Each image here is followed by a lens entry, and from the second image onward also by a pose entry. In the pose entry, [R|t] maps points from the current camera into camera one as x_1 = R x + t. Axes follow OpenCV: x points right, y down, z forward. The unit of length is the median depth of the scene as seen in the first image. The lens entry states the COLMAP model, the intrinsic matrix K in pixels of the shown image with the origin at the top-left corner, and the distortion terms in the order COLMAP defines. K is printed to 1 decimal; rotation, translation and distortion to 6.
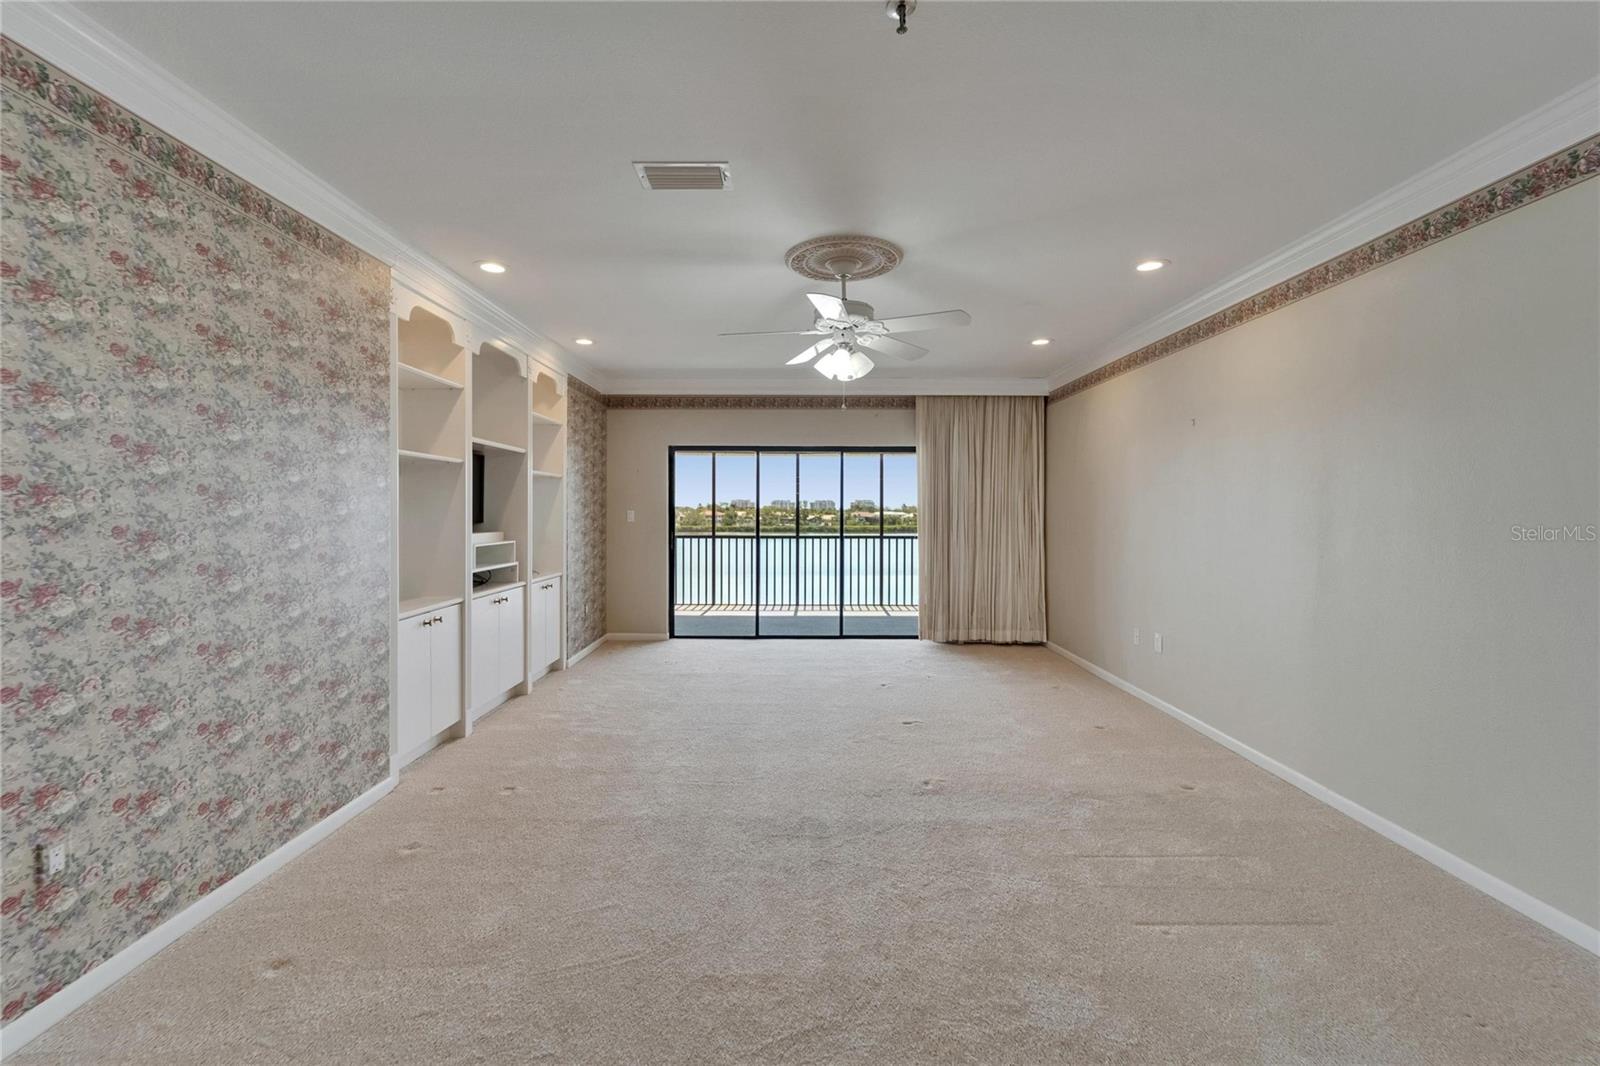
lens RADIAL K [[651.4, 0, 792.7], [0, 651.4, 517.4], [0, 0, 1]] dist [0.002171, -0.000744]
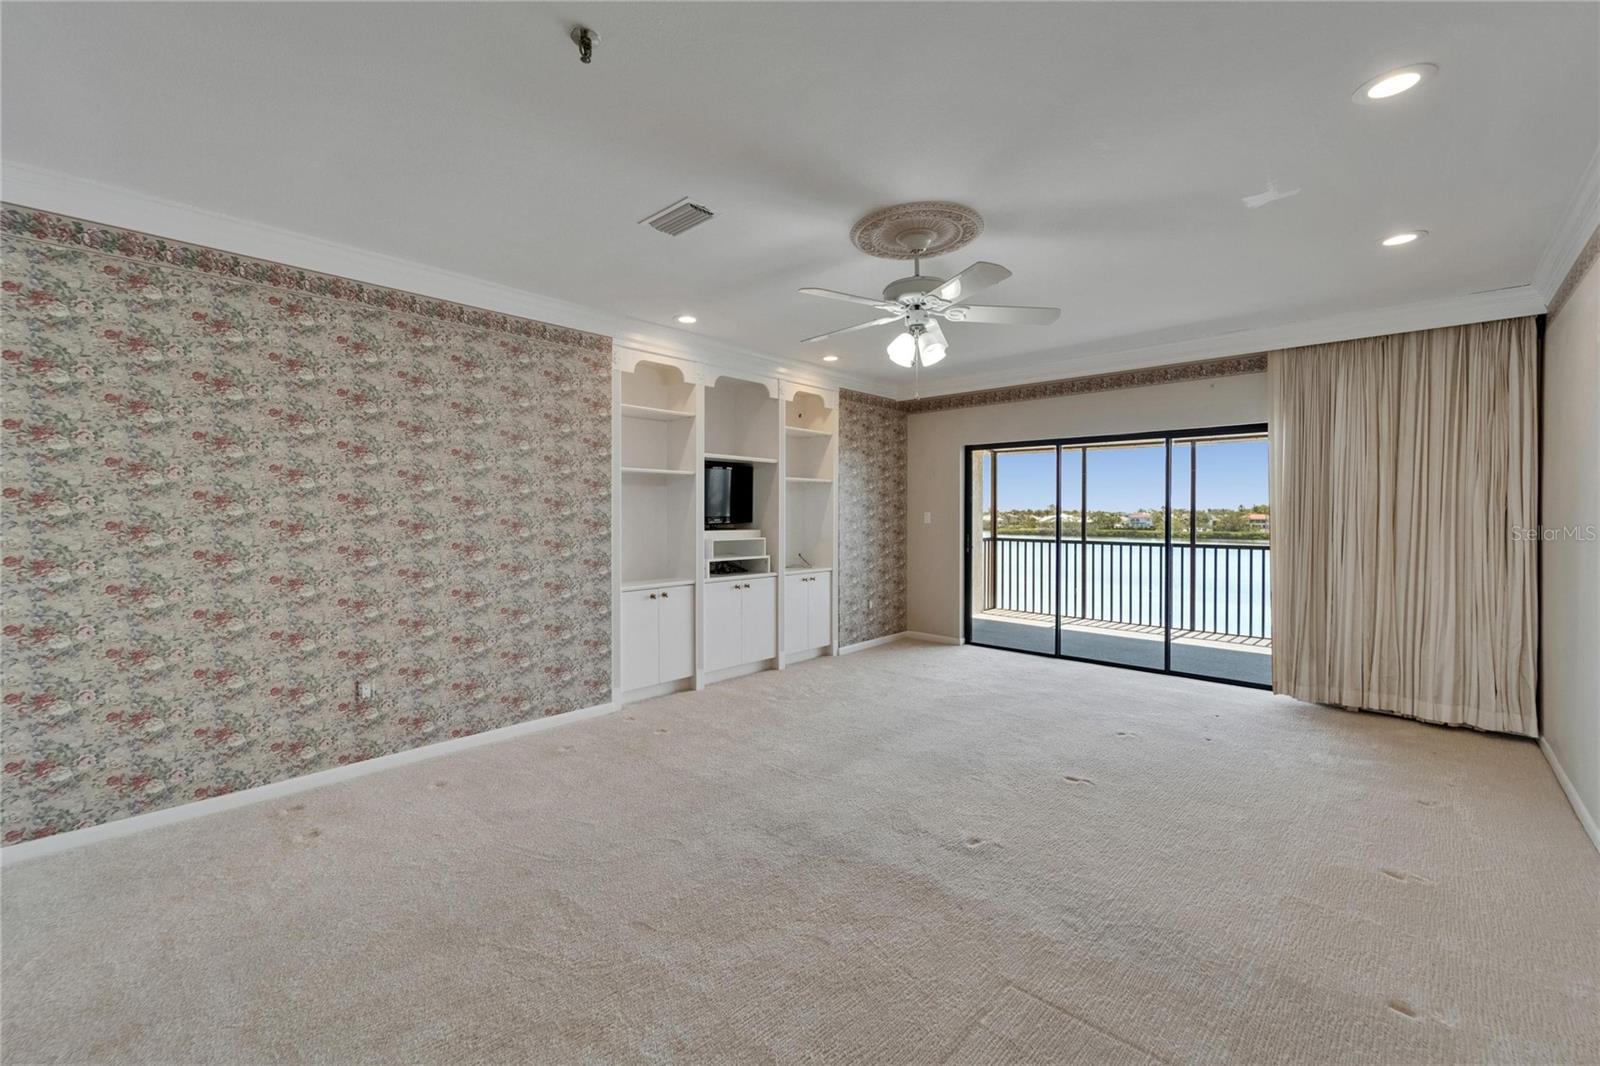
lens RADIAL K [[651.4, 0, 792.7], [0, 651.4, 517.4], [0, 0, 1]] dist [0.002171, -0.000744]
pose [[0.730691, 0.003900, -0.682697, 0.459969], [-0.006927, 0.999975, -0.001701, 0.000917], [0.682673, 0.005971, 0.730700, 0.182466]]
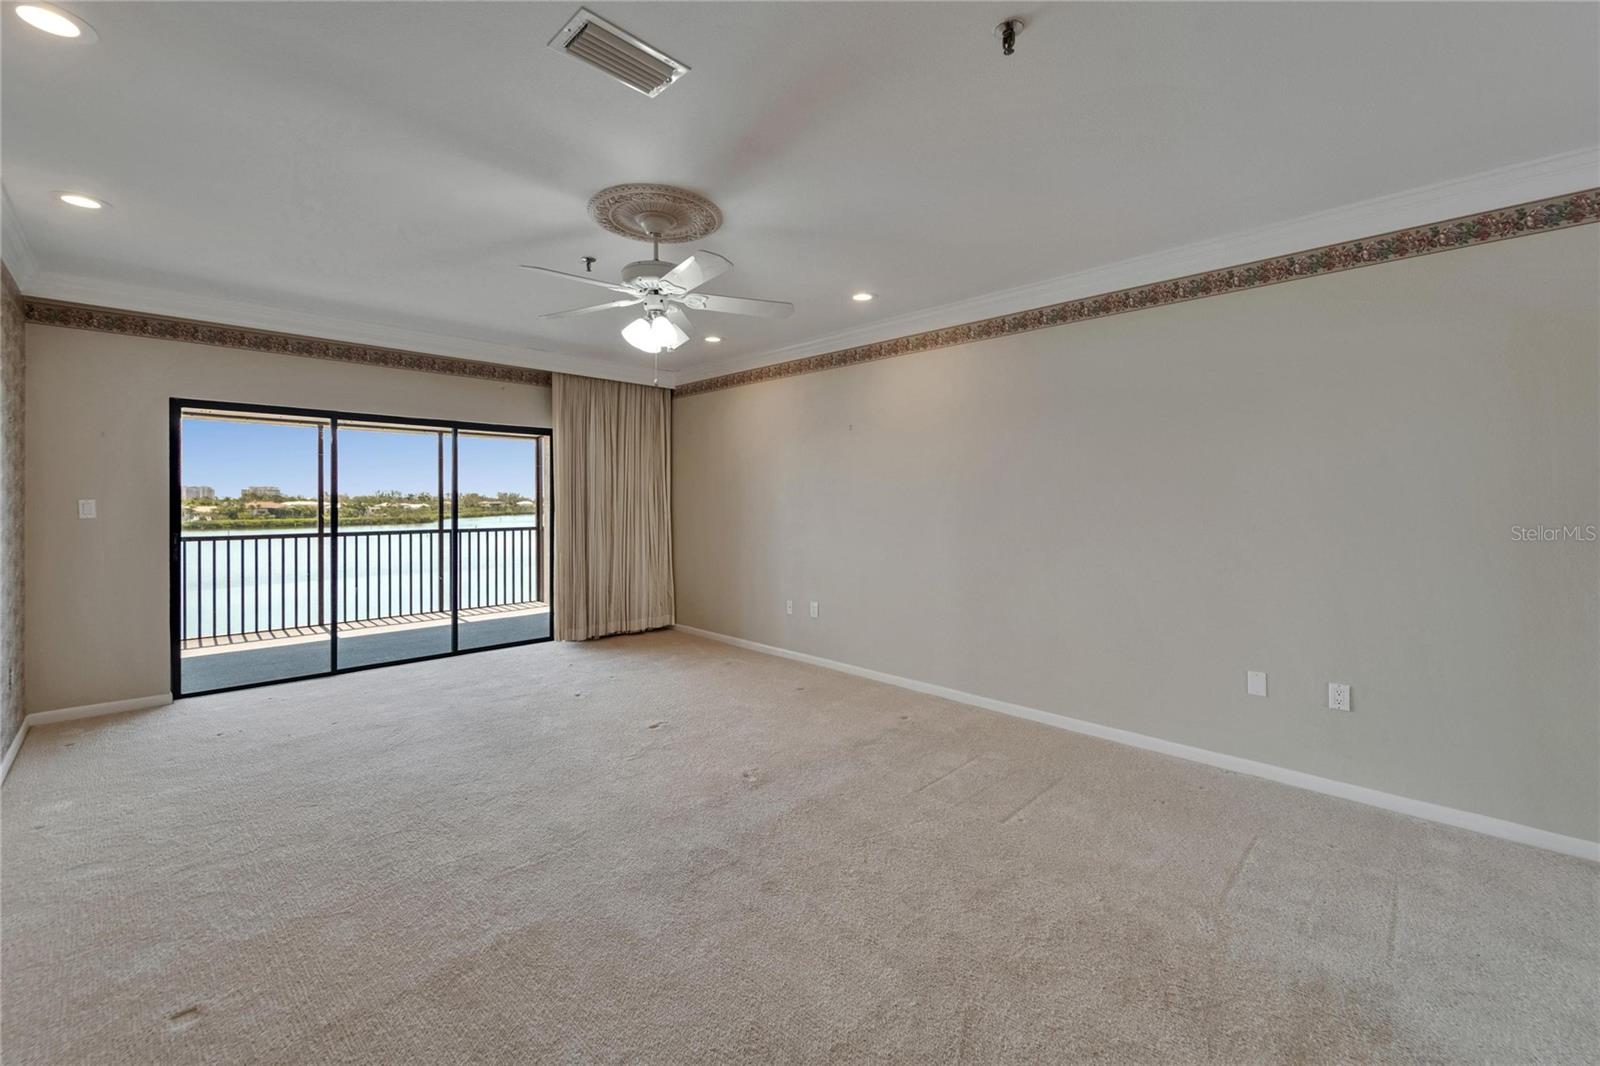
lens RADIAL K [[656.5, 0, 782.5], [0, 656.5, 503.7], [0, 0, 1]] dist [0.002057, -0.000056]
pose [[0.711410, -0.005569, 0.702755, -0.346448], [0.008675, 0.999962, -0.000858, -0.000743], [-0.702724, 0.006707, 0.711431, 0.197250]]
